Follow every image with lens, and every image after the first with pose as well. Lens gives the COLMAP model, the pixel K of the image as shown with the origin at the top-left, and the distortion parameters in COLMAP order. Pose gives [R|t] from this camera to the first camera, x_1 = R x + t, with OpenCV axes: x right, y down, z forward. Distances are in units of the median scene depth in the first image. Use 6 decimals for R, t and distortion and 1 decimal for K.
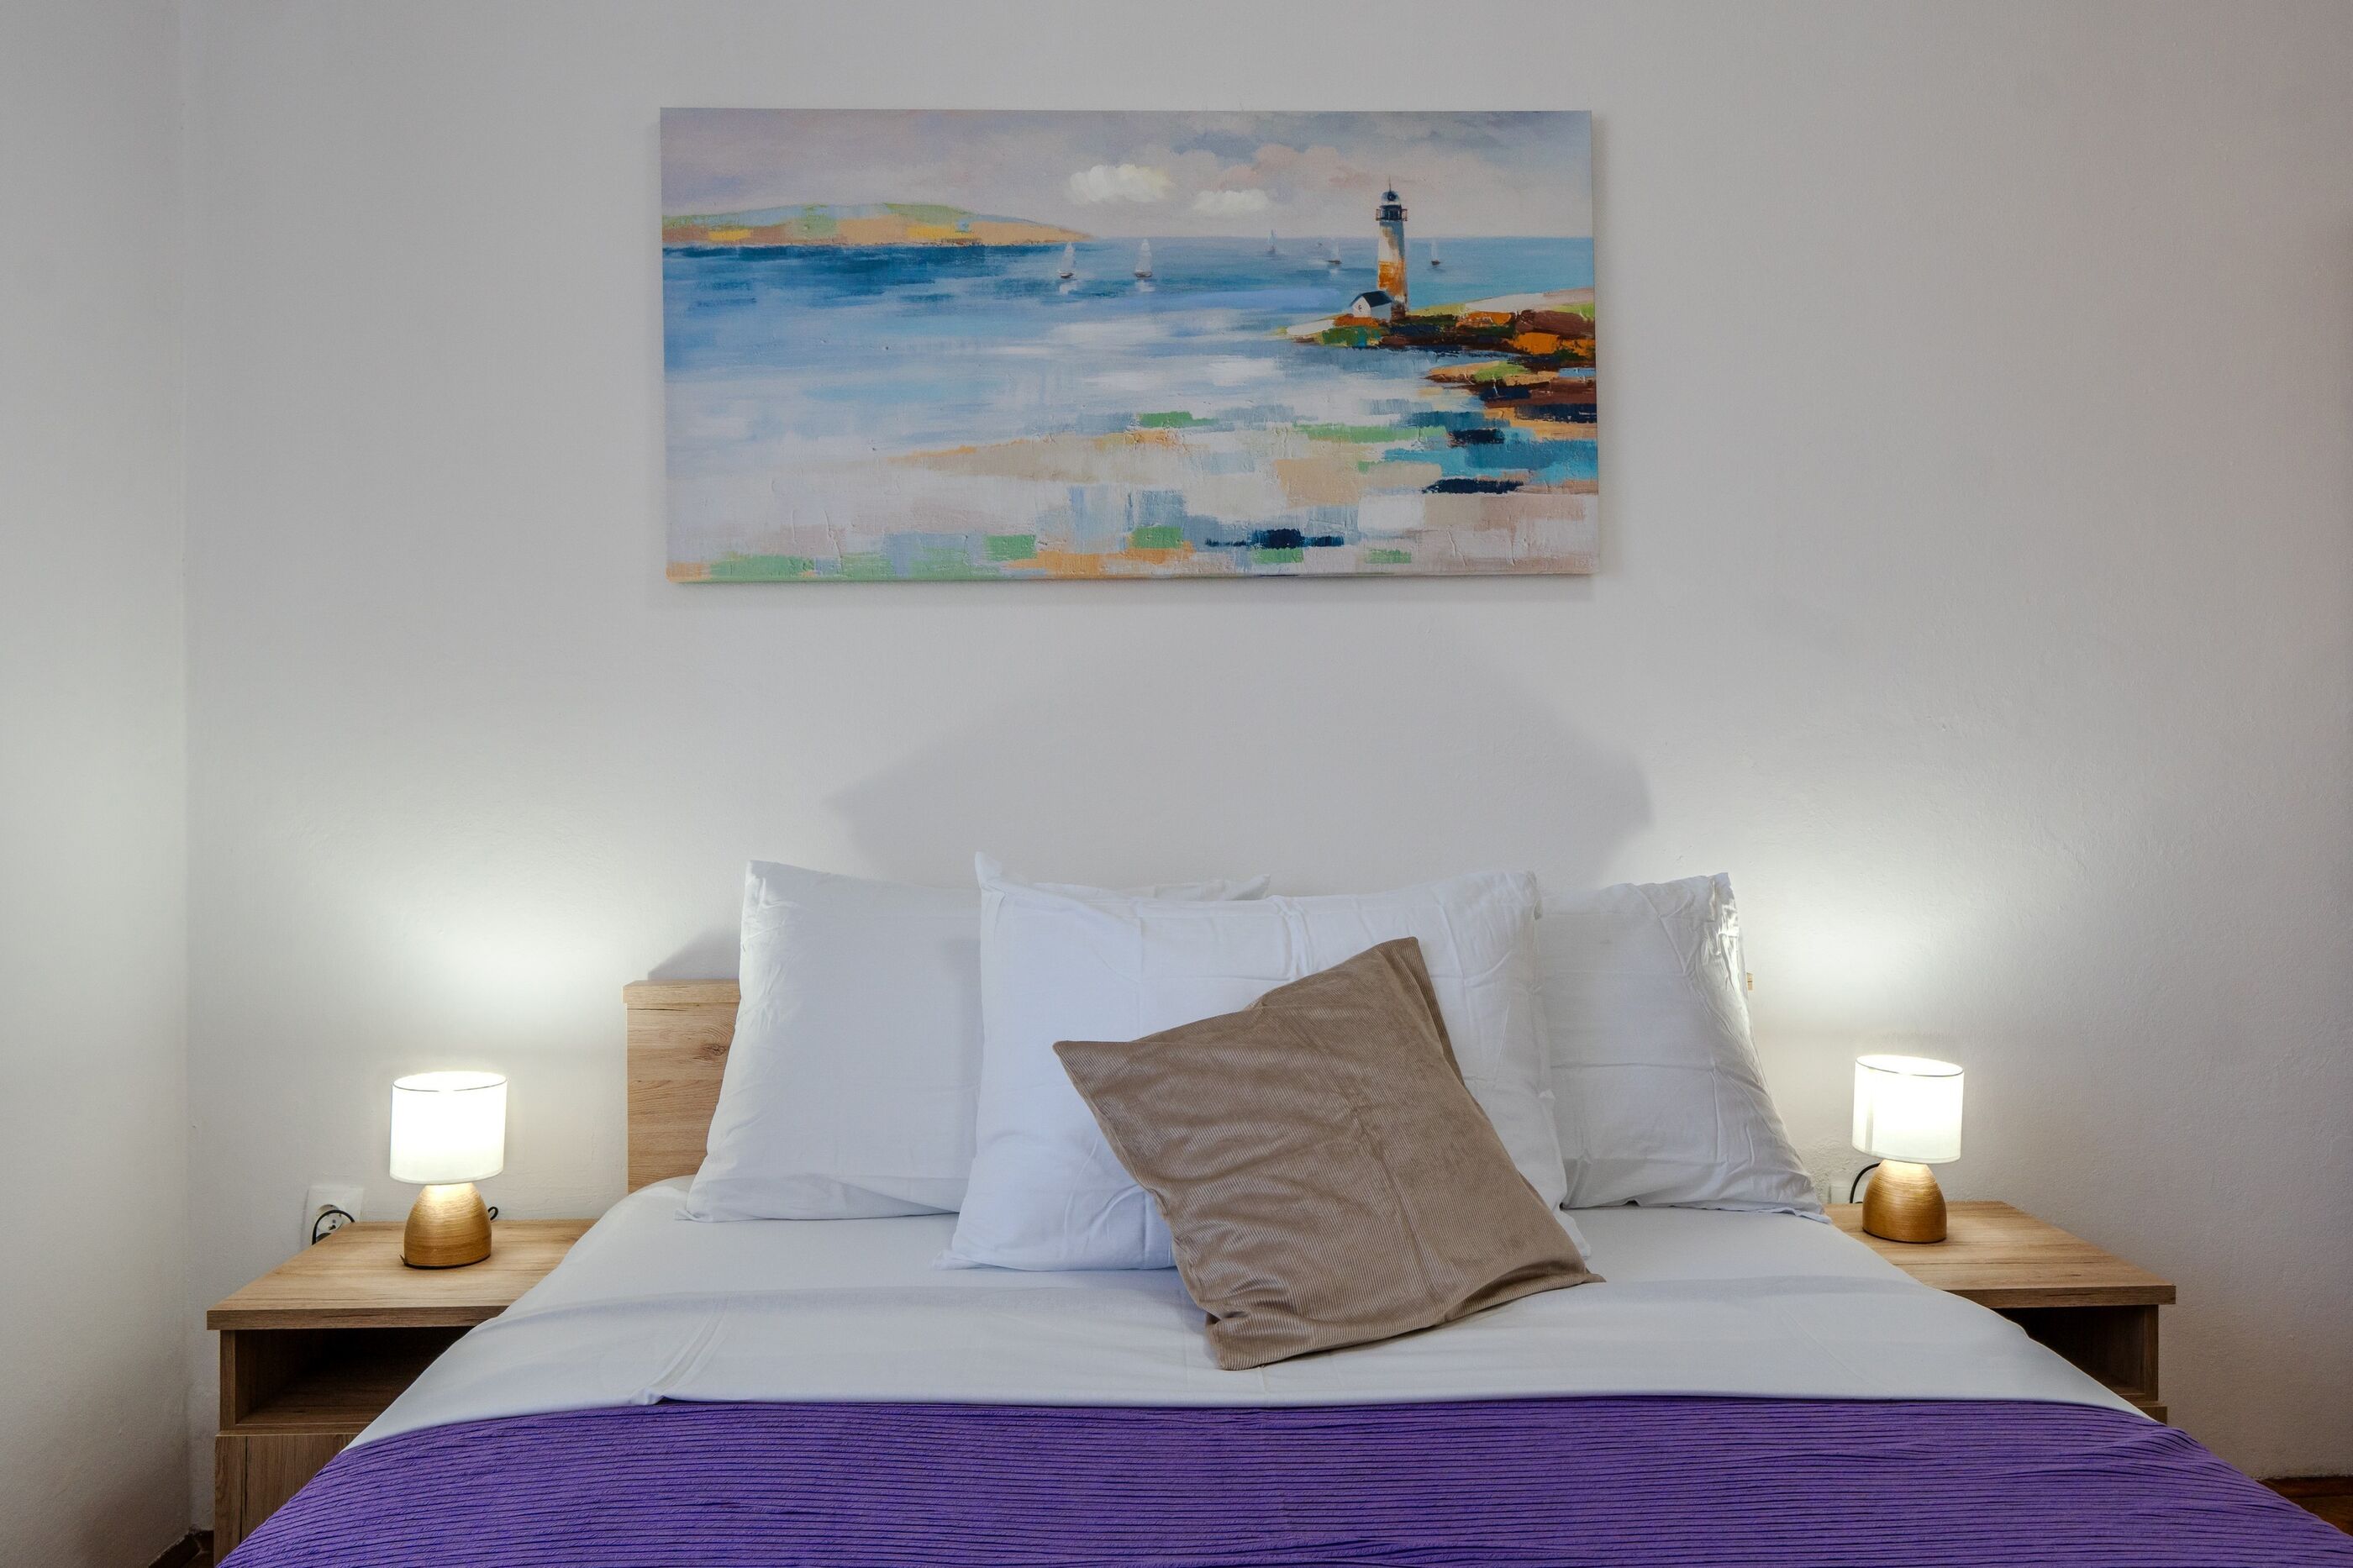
lens RADIAL K [[1646.6, 0, 1171.6], [0, 1646.6, 778.2], [0, 0, 1]] dist [0.000556, -0.007242]
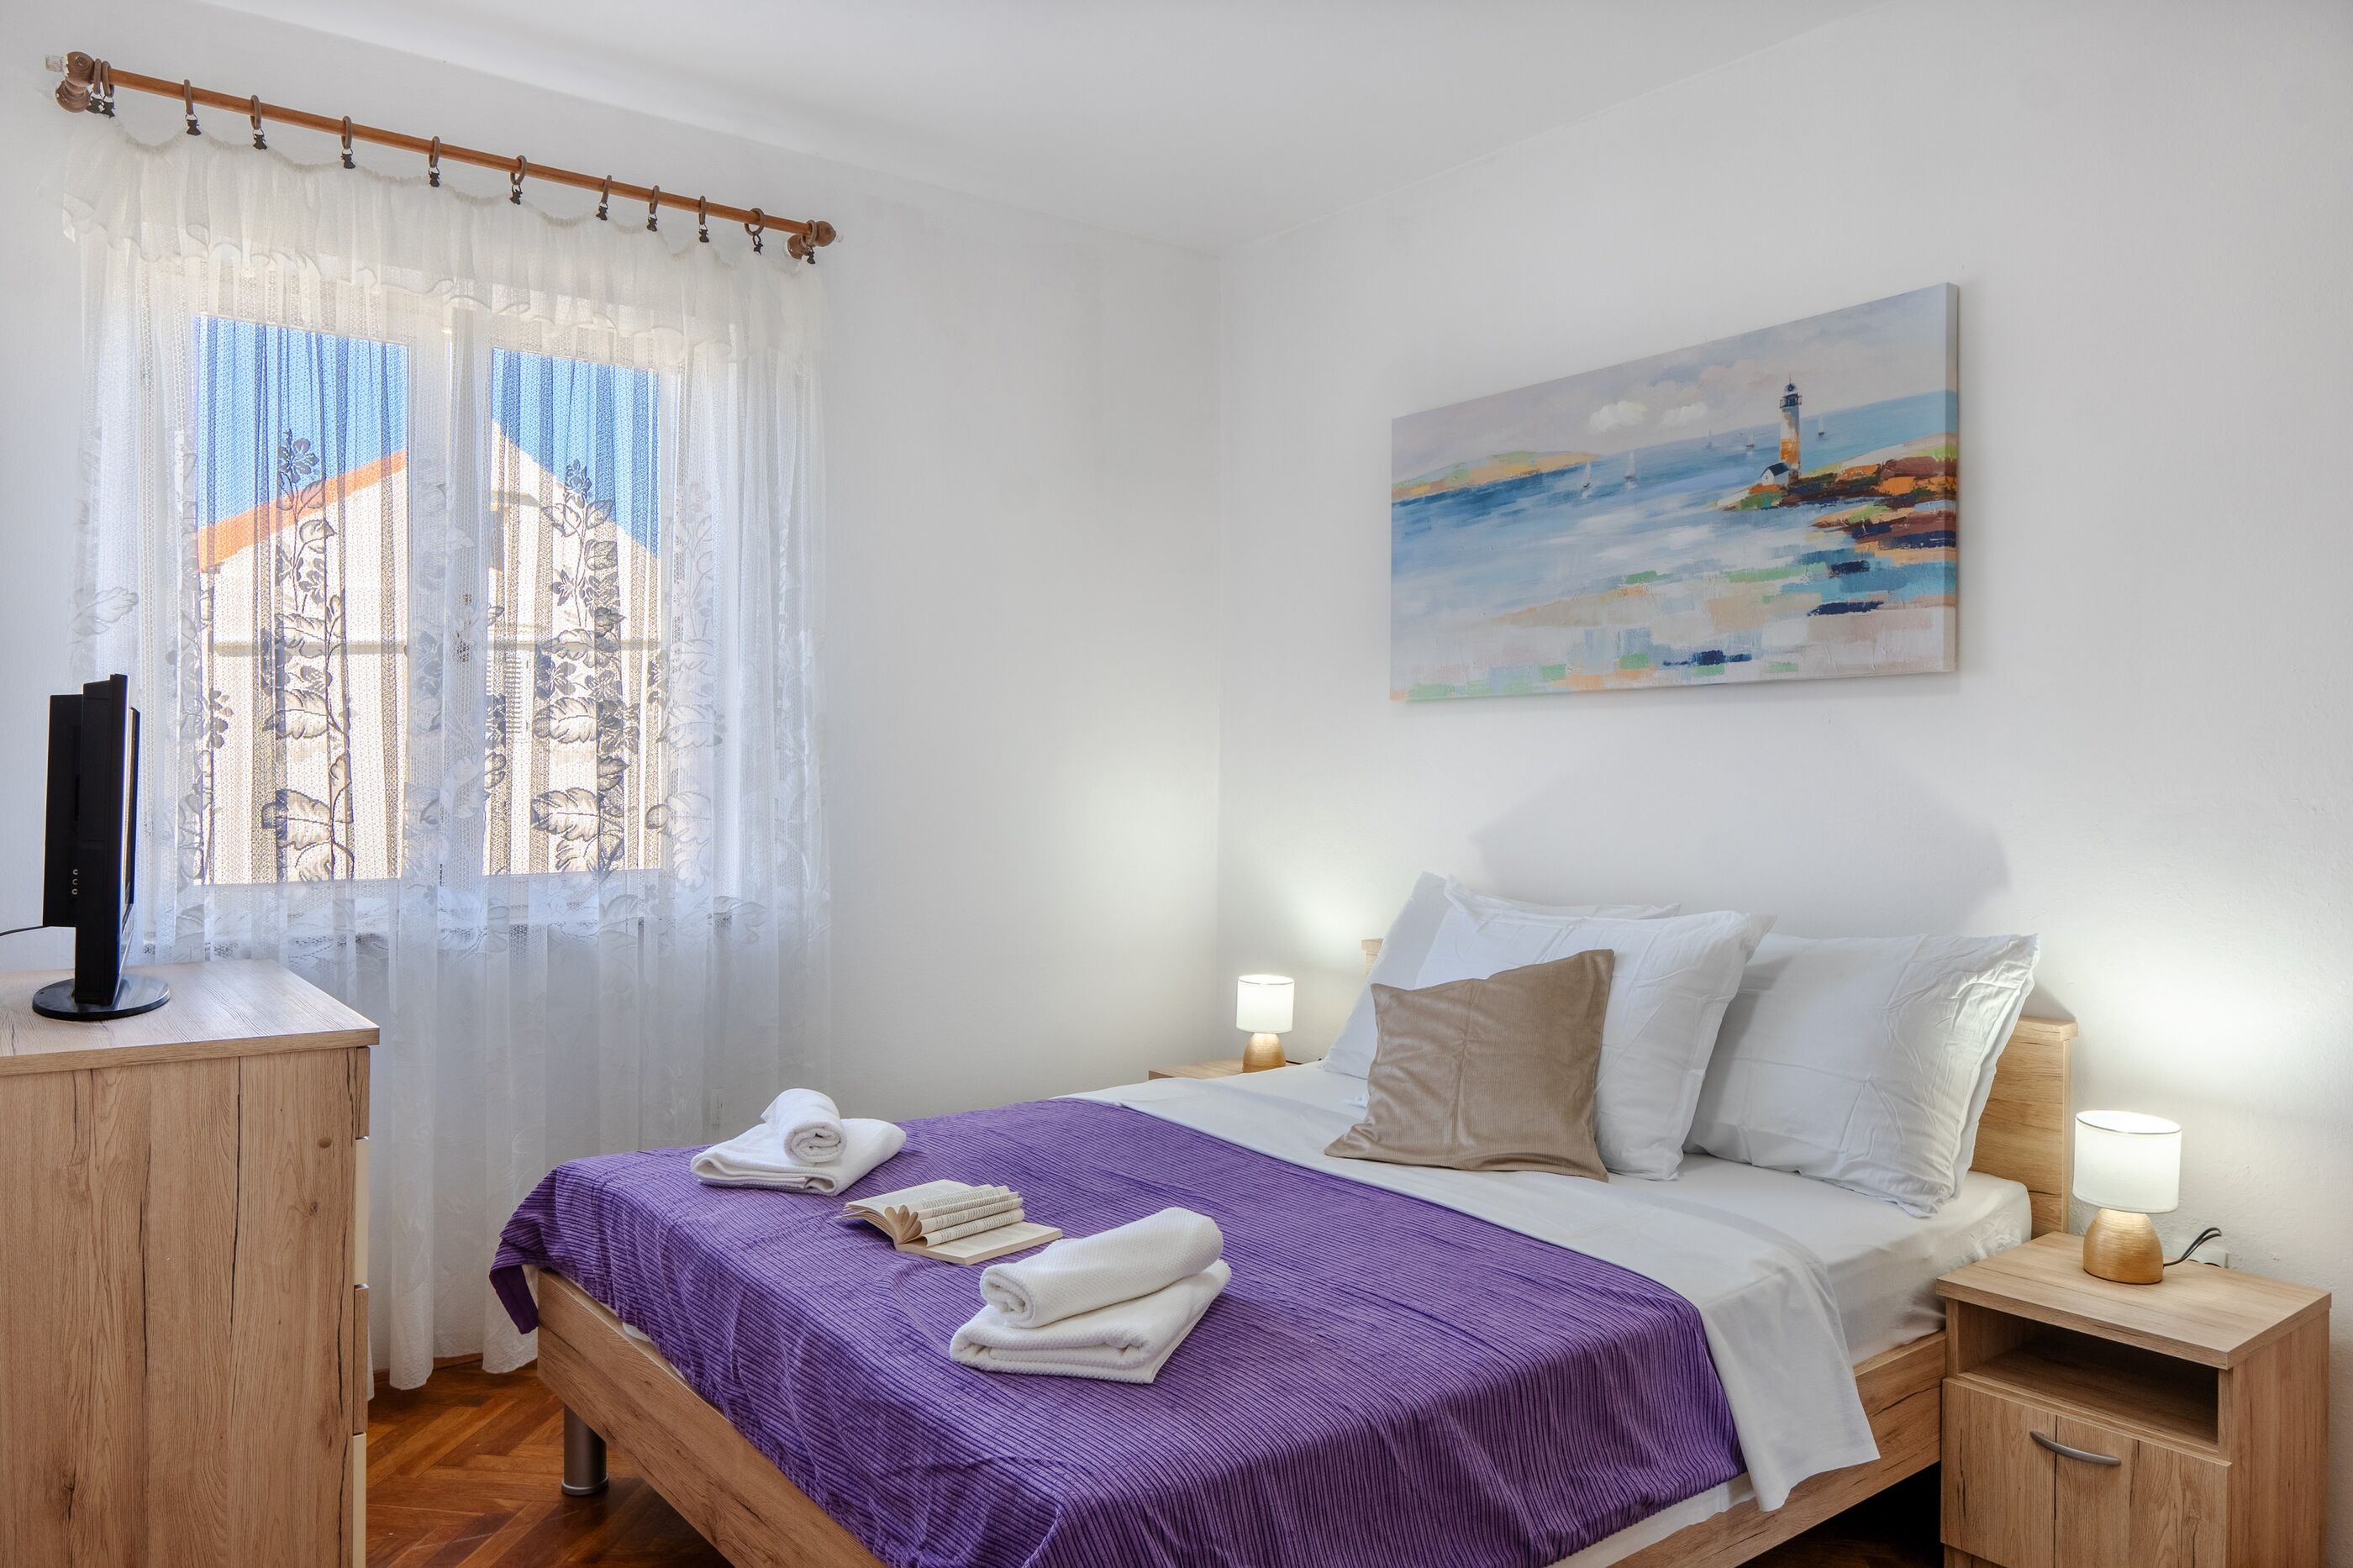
lens RADIAL K [[1646.6, 0, 1158.8], [0, 1646.6, 779.2], [0, 0, 1]] dist [0.000556, -0.007242]
pose [[0.567760, 0.012714, -0.823096, 0.927102], [-0.010084, 0.999913, 0.008490, -0.052734], [0.823133, 0.003480, 0.567839, -0.142023]]
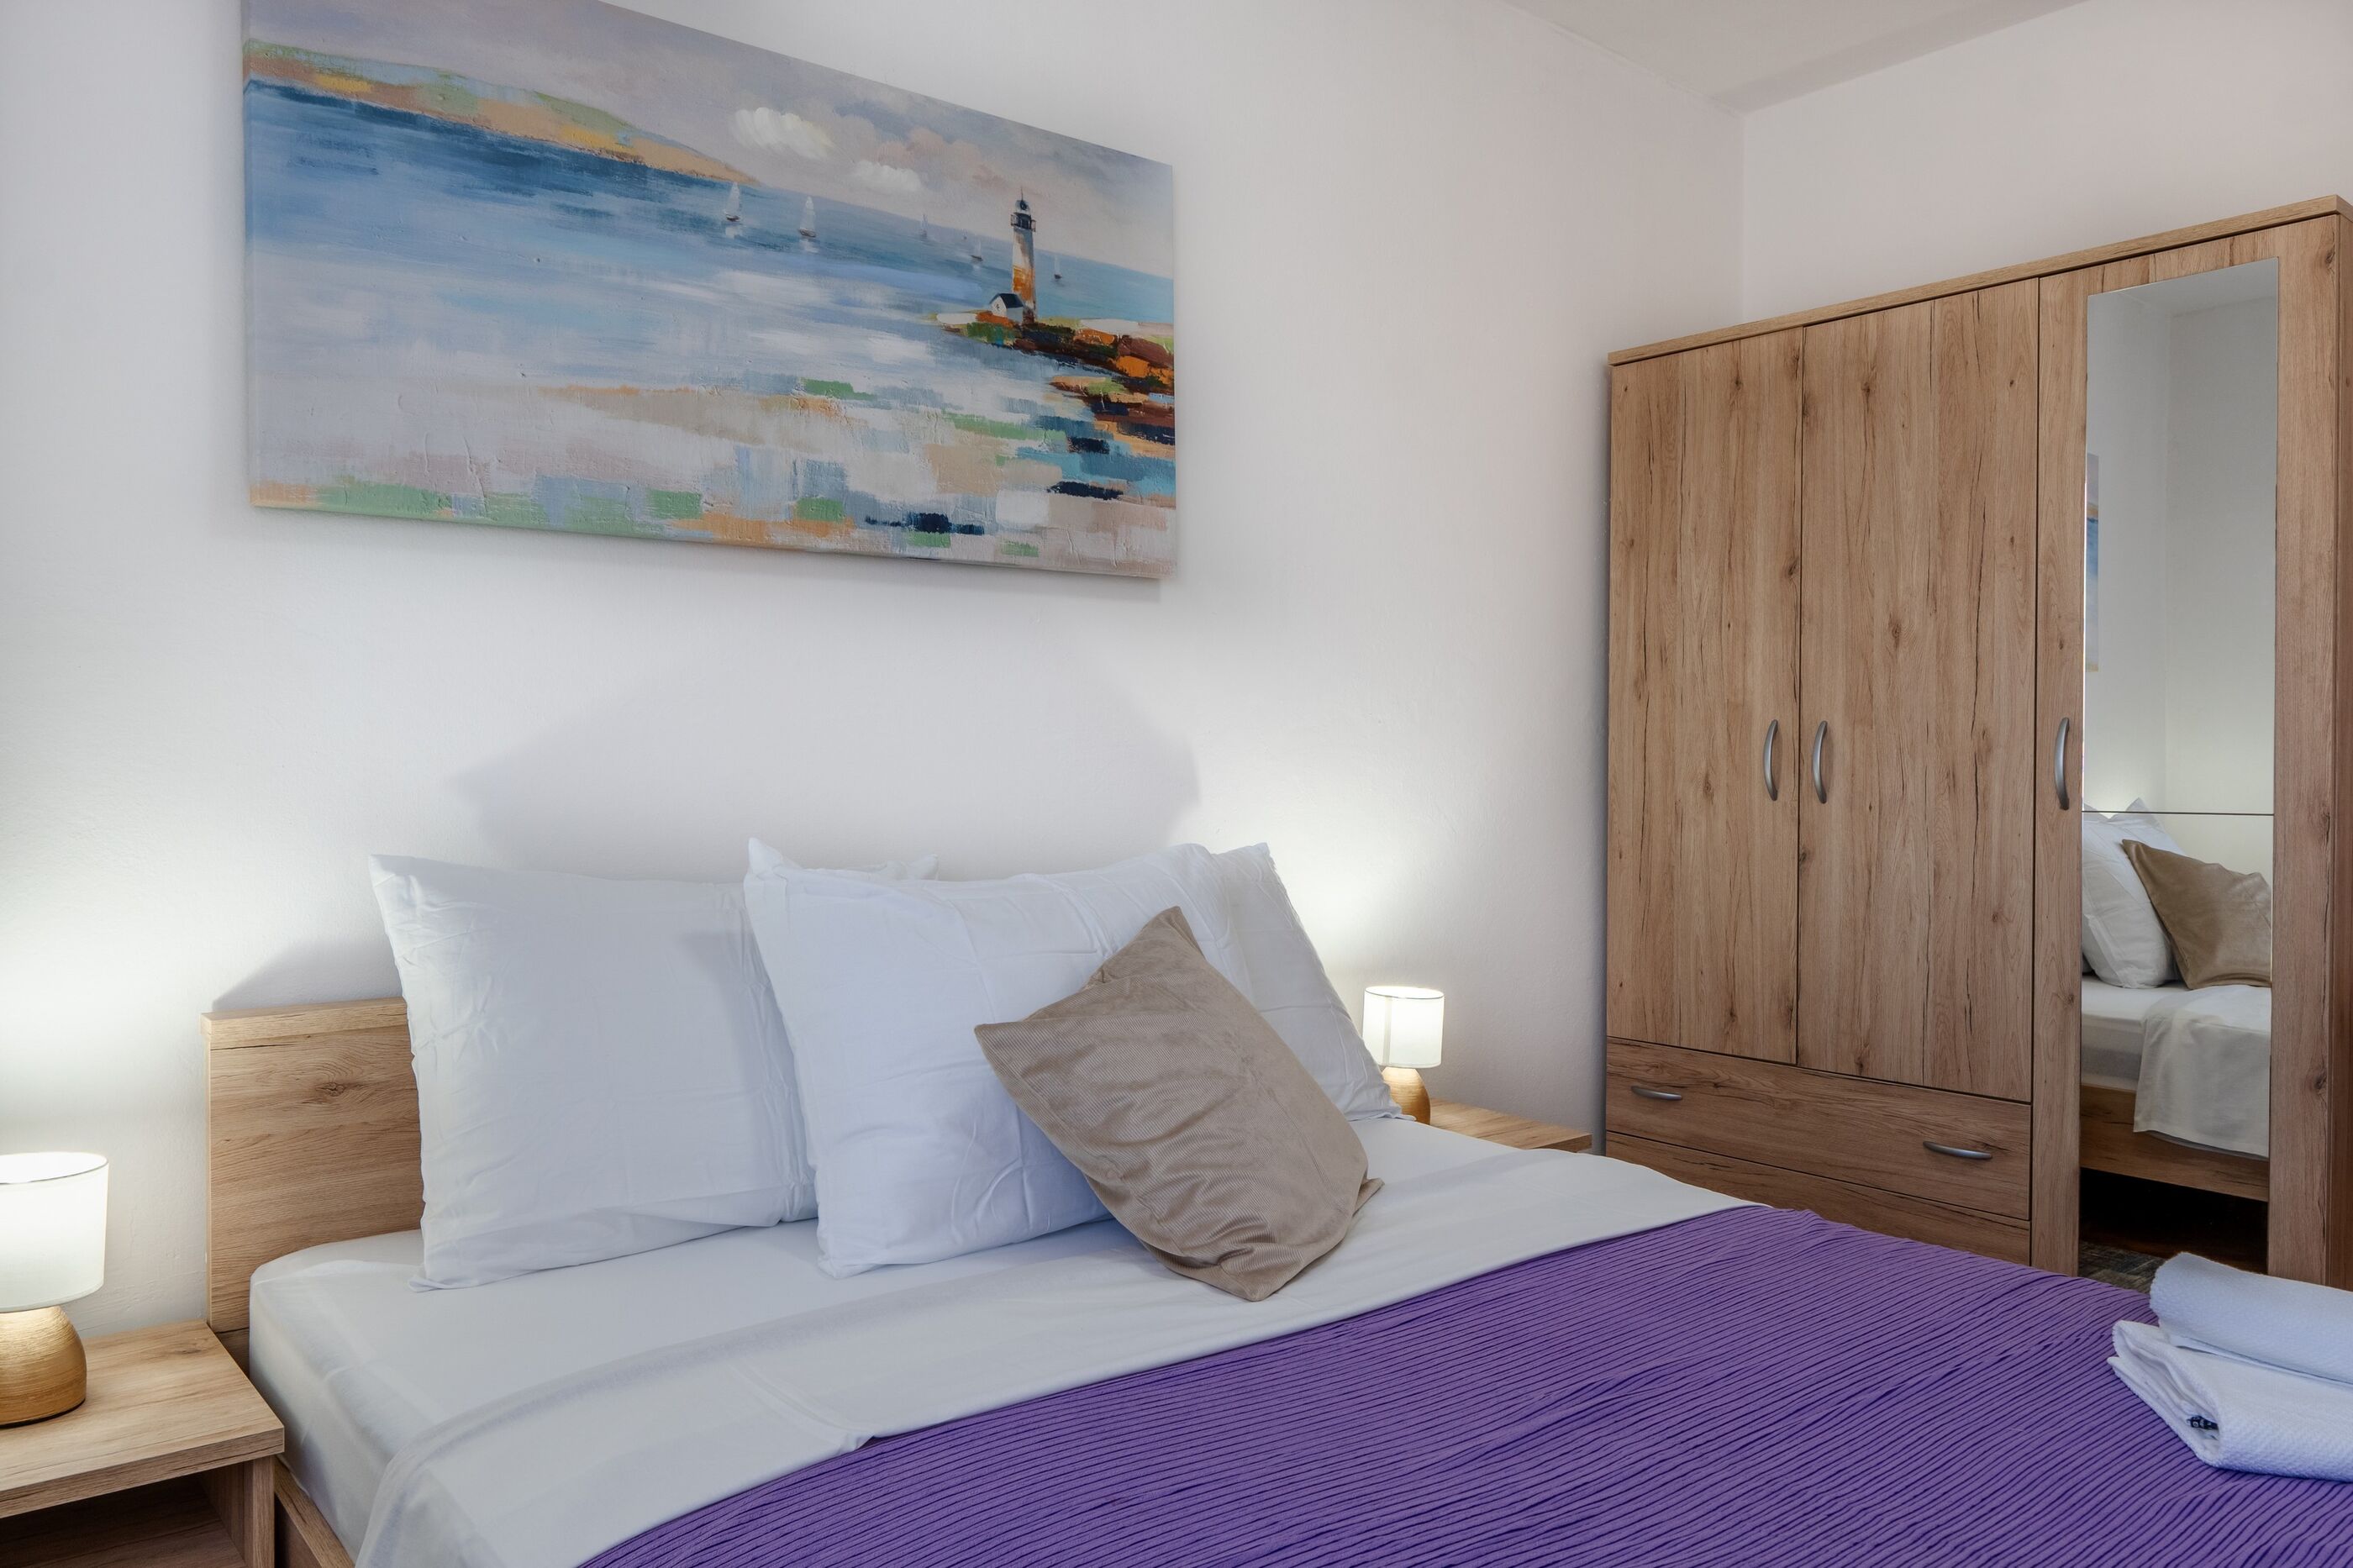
lens RADIAL K [[1646.6, 0, 1170.1], [0, 1646.6, 779.3], [0, 0, 1]] dist [0.000556, -0.007242]
pose [[0.797200, 0.000325, 0.603715, -0.428224], [-0.008497, 0.999907, 0.010681, -0.000013], [-0.603655, -0.013645, 0.797129, 0.104195]]
